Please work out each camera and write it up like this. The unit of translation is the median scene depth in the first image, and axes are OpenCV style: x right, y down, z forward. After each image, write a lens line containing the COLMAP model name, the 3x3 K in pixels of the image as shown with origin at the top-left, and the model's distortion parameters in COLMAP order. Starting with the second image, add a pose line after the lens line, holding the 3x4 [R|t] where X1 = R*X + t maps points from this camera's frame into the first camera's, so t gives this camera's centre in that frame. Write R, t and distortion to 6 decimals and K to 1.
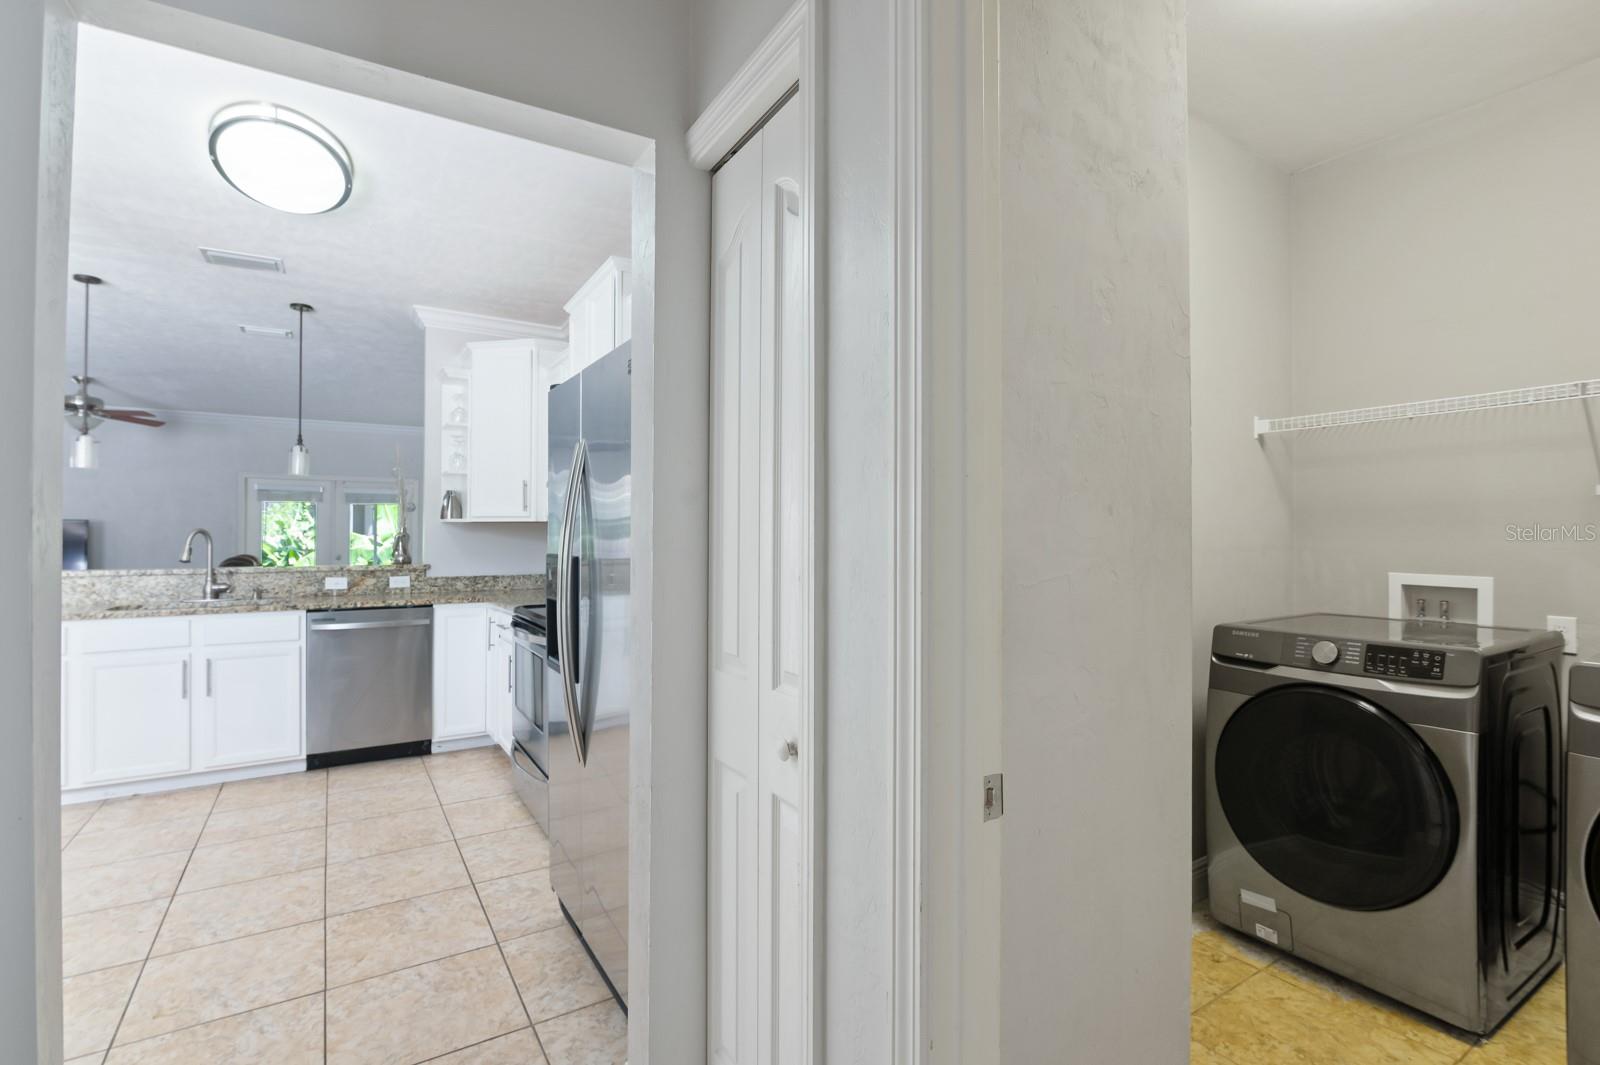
lens RADIAL K [[735.6, 0, 802.4], [0, 735.6, 527.2], [0, 0, 1]] dist [-0.019461, -0.000055]
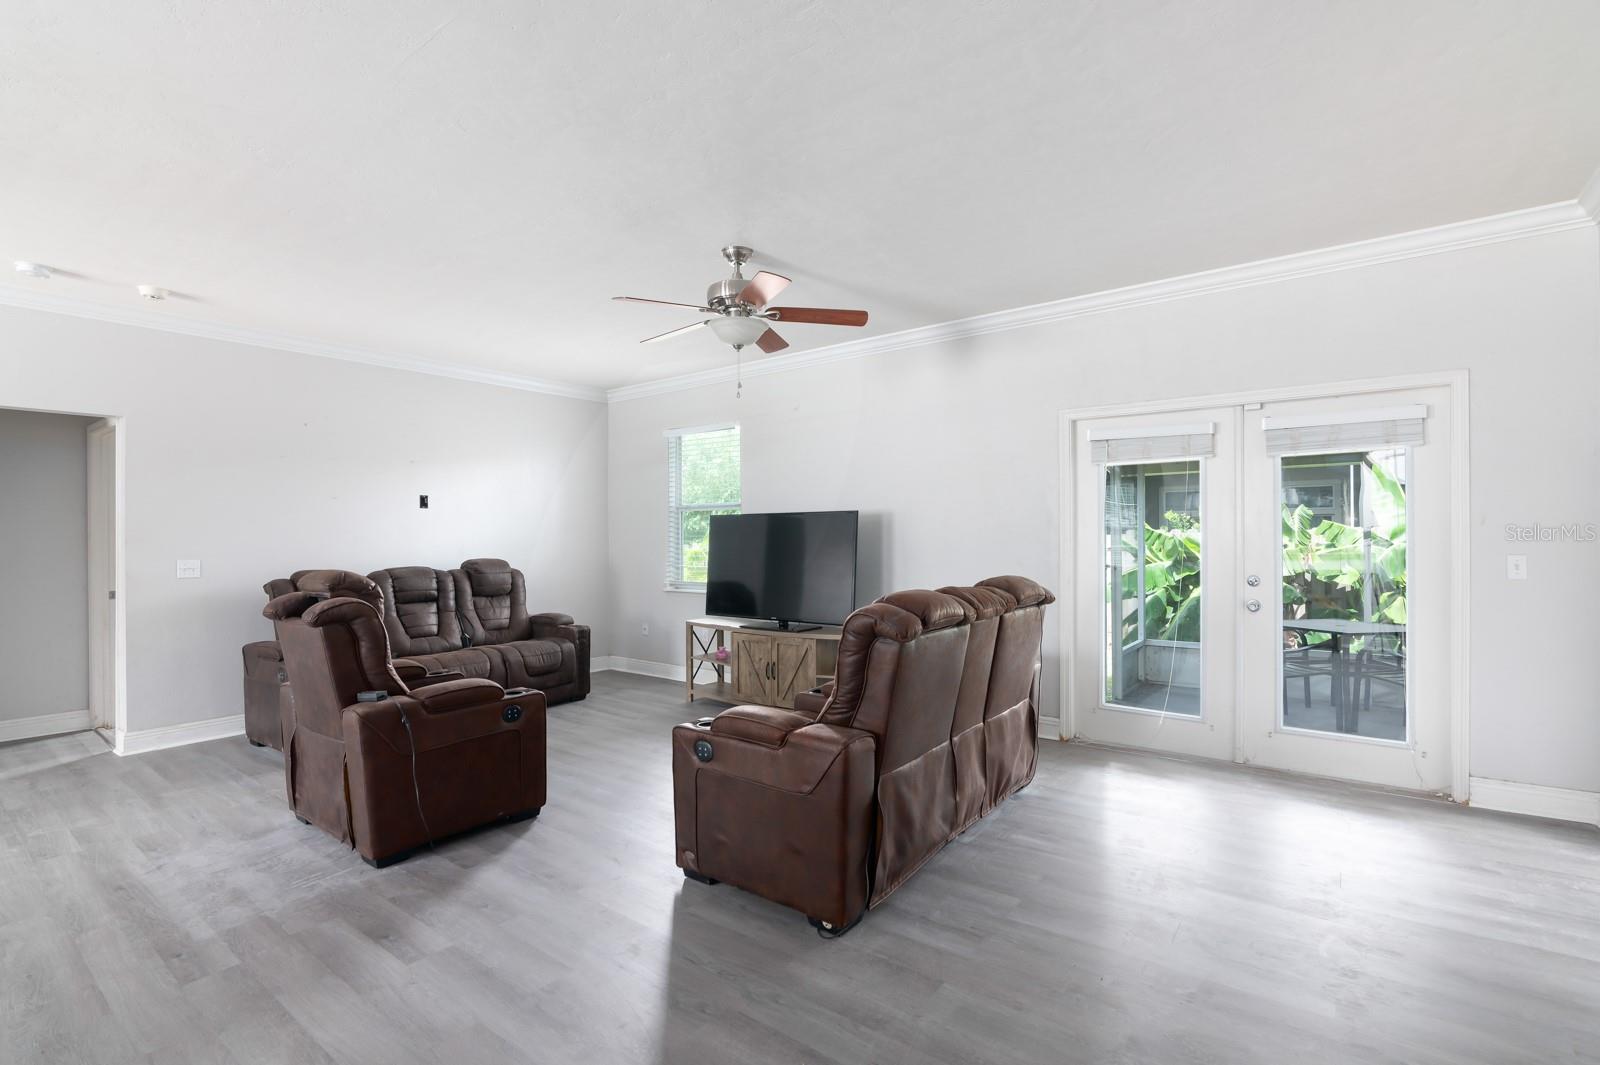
lens RADIAL K [[740.4, 0, 805.8], [0, 740.4, 529.5], [0, 0, 1]] dist [-0.020527, 0.000458]
pose [[0.344101, -0.008909, -0.938890, -0.684076], [0.020340, 0.999791, -0.002032, 0.014181], [0.938712, -0.018398, 0.344210, 1.293465]]
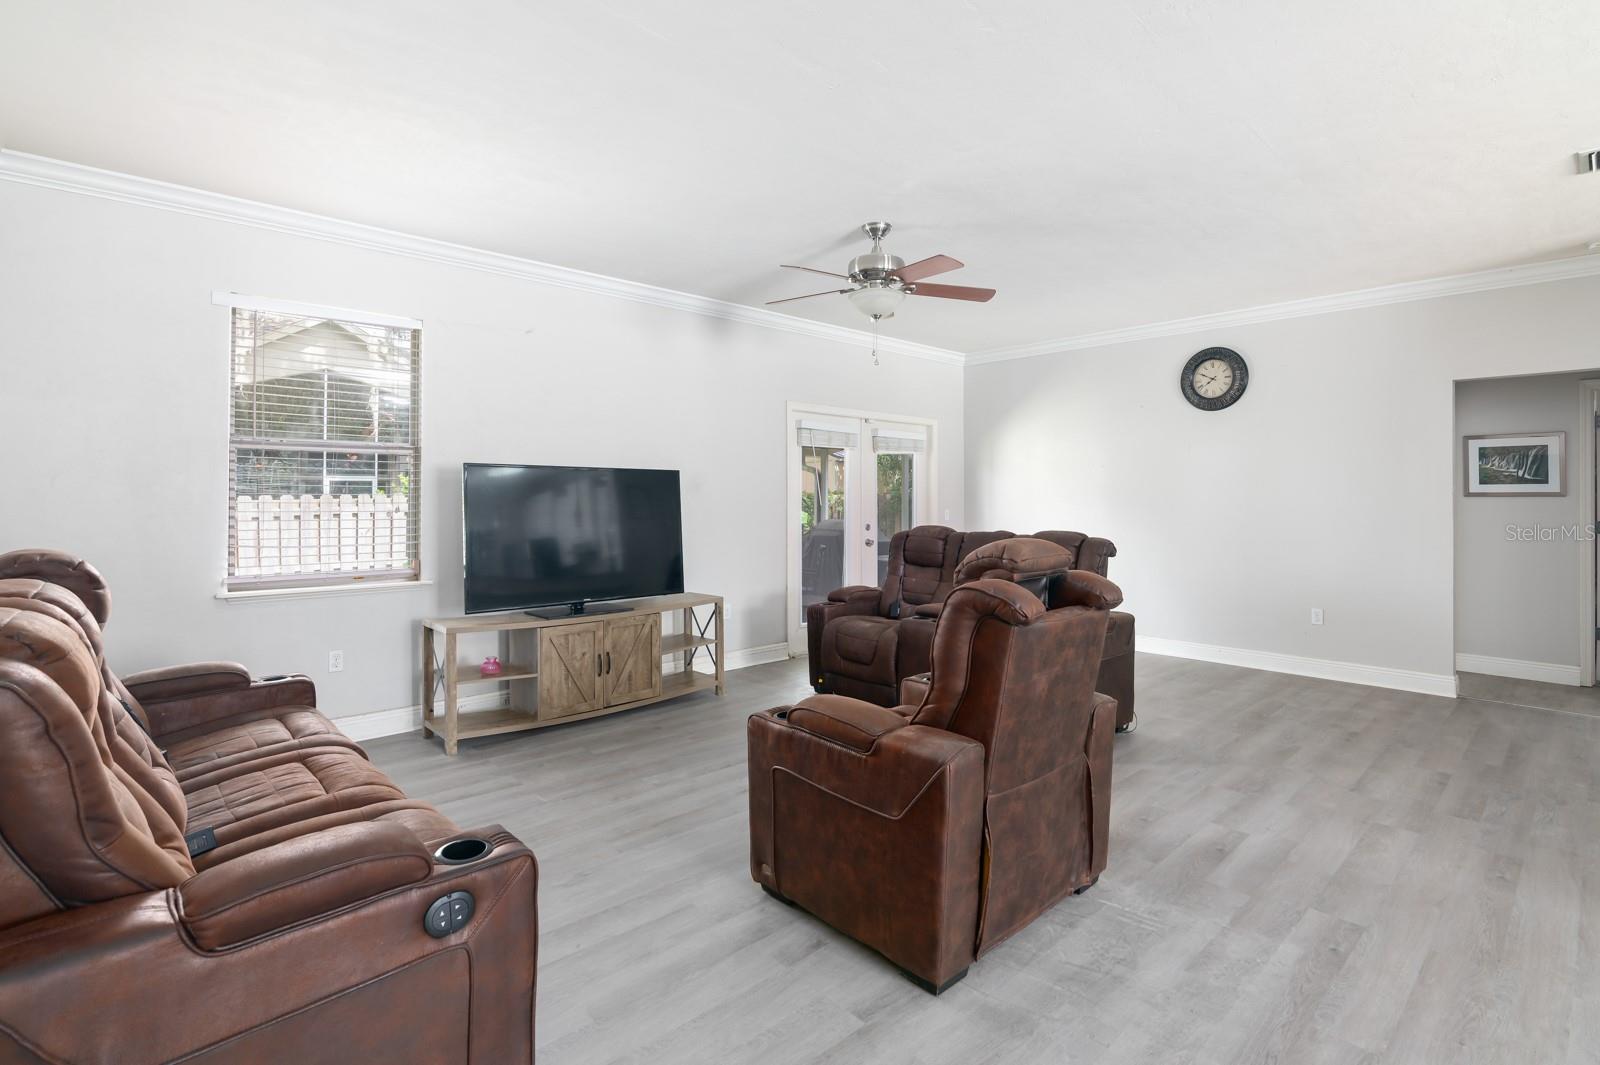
lens RADIAL K [[770.1, 0, 798.8], [0, 770.1, 484.4], [0, 0, 1]] dist [-0.017565, -0.000386]
pose [[0.984195, 0.009021, 0.176860, -1.784257], [-0.008492, 0.999957, -0.003748, 0.007452], [-0.176886, 0.002187, 0.984229, 0.603618]]
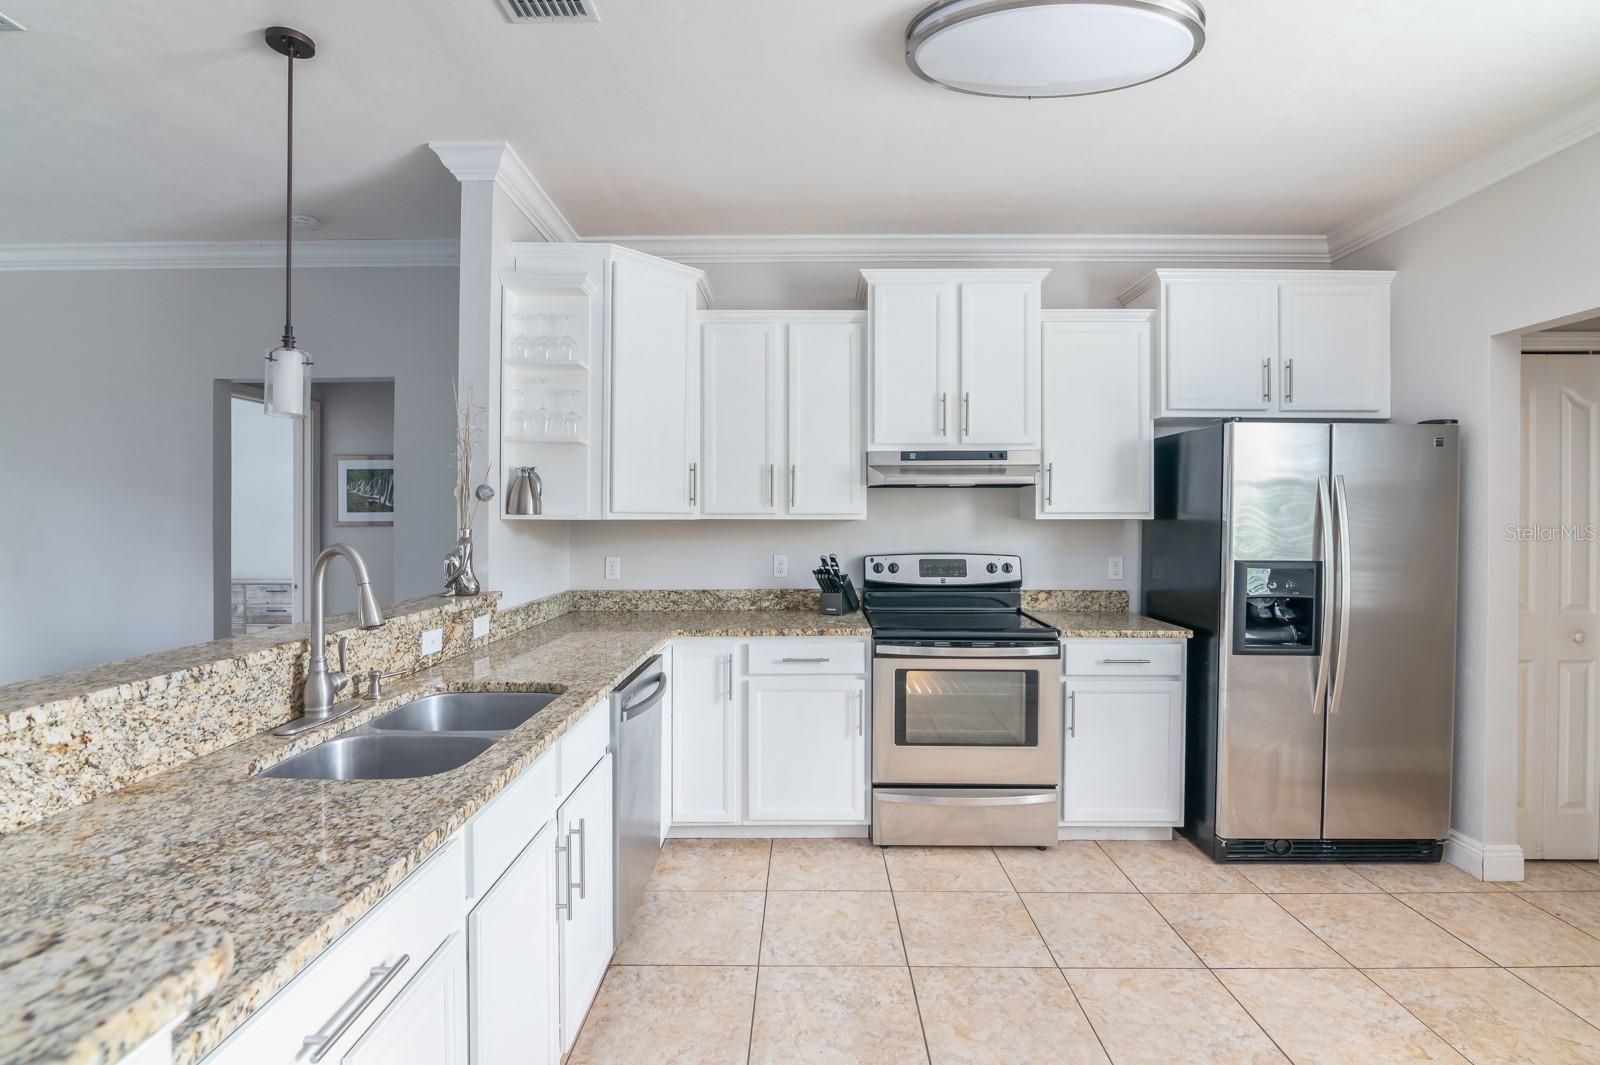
lens RADIAL K [[746.3, 0, 800.0], [0, 746.3, 519.4], [0, 0, 1]] dist [-0.017919, 0.000048]
pose [[0.550631, -0.001437, 0.834747, -0.944958], [-0.013767, 0.999847, 0.010803, -0.017879], [-0.834635, -0.017441, 0.550527, 0.509095]]
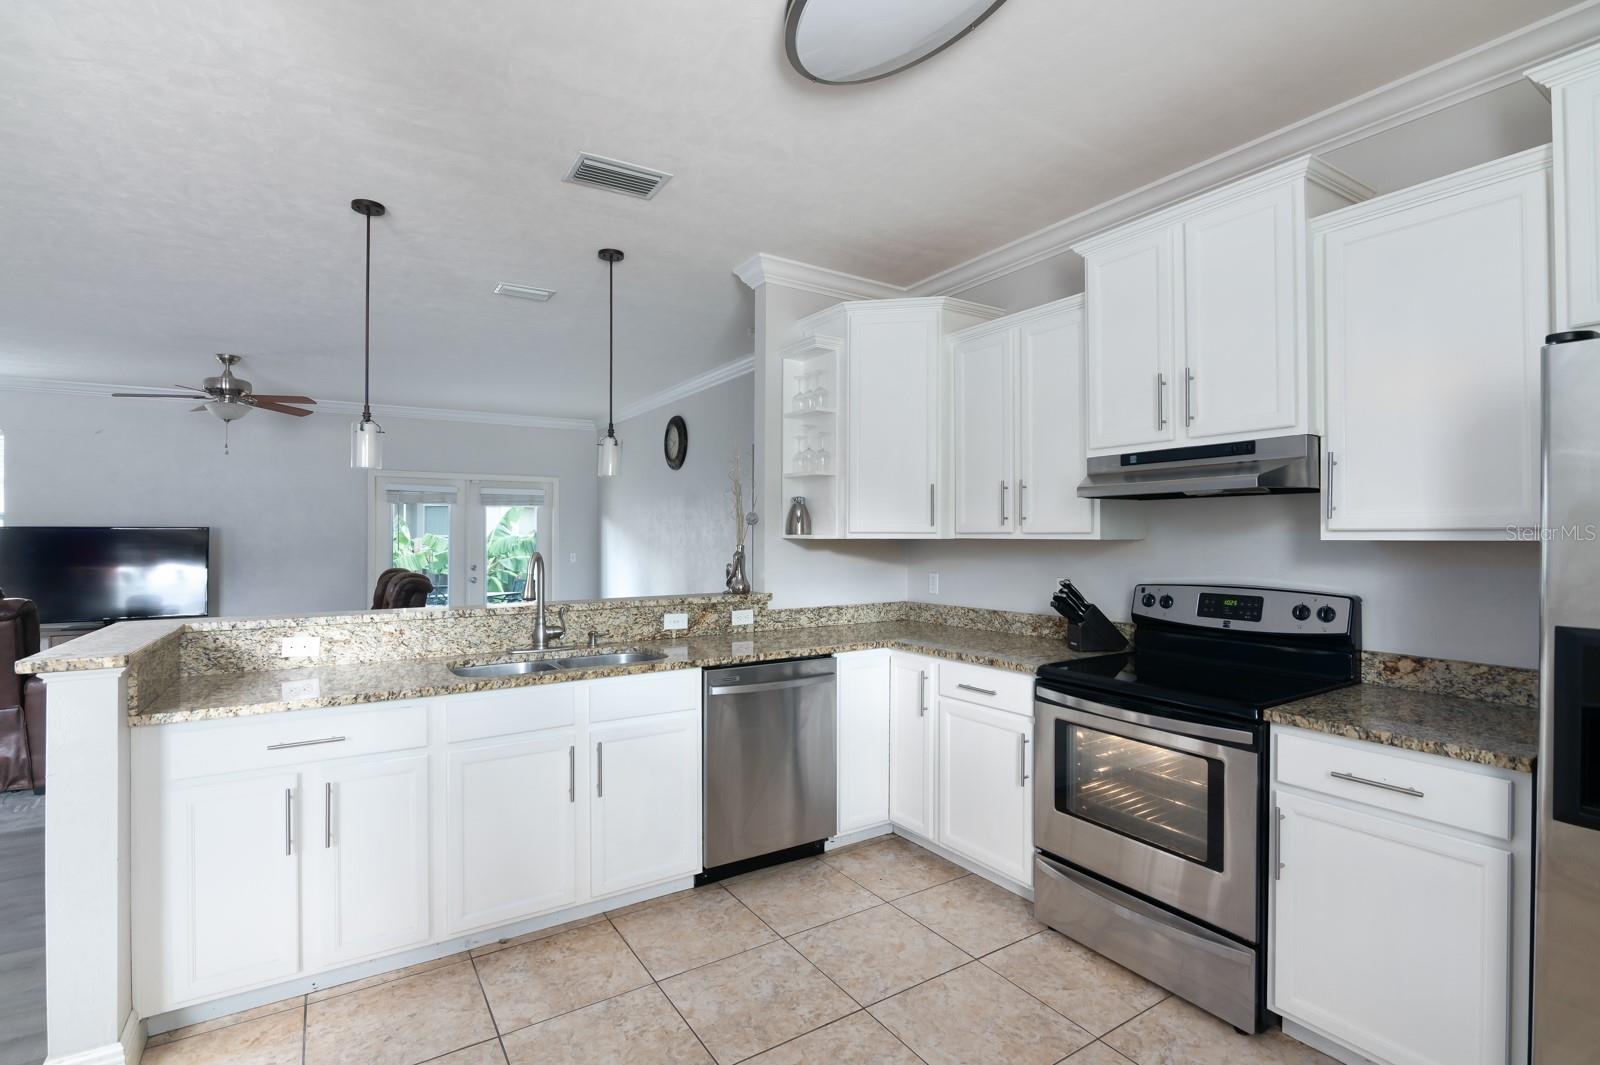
lens RADIAL K [[750.7, 0, 805.2], [0, 750.7, 525.8], [0, 0, 1]] dist [-0.020645, 0.001264]
pose [[0.999998, -0.000328, -0.002014, -0.511883], [0.000336, 0.999993, 0.003734, -0.024780], [0.002012, -0.003735, 0.999991, 0.231949]]
